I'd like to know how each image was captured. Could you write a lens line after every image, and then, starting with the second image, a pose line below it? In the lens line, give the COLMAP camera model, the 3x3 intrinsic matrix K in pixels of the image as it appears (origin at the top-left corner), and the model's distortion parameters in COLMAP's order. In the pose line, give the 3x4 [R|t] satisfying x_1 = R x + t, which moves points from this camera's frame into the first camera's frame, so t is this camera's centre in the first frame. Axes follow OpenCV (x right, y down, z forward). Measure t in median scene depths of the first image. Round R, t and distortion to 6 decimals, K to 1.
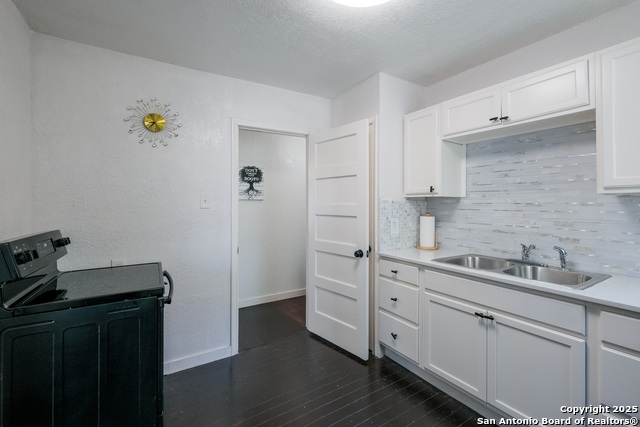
lens RADIAL K [[277.3, 0, 315.8], [0, 277.3, 206.8], [0, 0, 1]] dist [-0.003588, -0.000844]
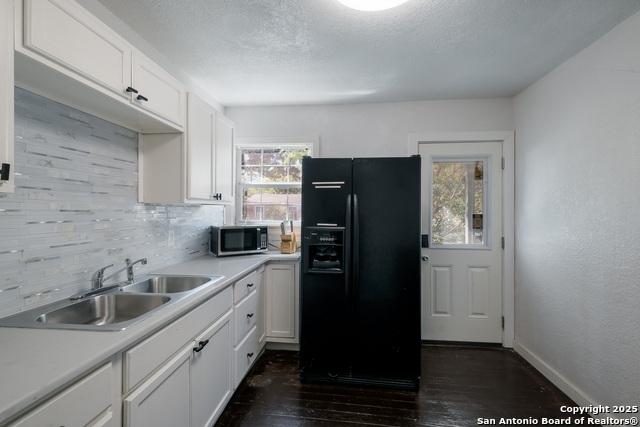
lens RADIAL K [[277.3, 0, 322.1], [0, 277.3, 212.9], [0, 0, 1]] dist [-0.003588, -0.000844]
pose [[-0.798414, -0.011009, 0.602009, -0.131104], [-0.000538, 0.999845, 0.017571, -0.016255], [-0.602109, 0.013705, -0.798296, 1.025993]]
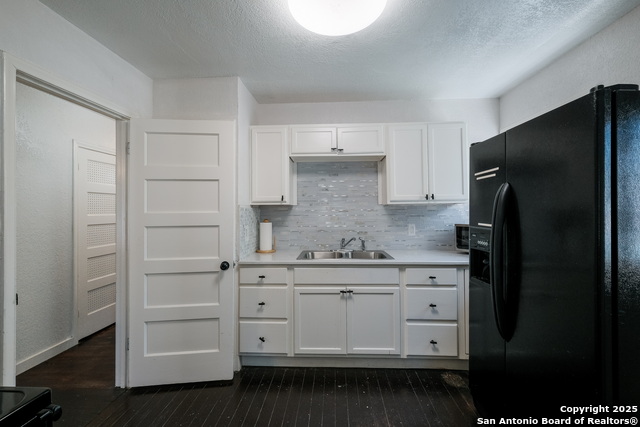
lens RADIAL K [[277.3, 0, 317.2], [0, 277.3, 211.5], [0, 0, 1]] dist [-0.003588, -0.000844]
pose [[0.571523, -0.007634, 0.820550, -0.433476], [0.018425, 0.999824, -0.003532, -0.001864], [-0.820379, 0.017137, 0.571563, 0.230018]]
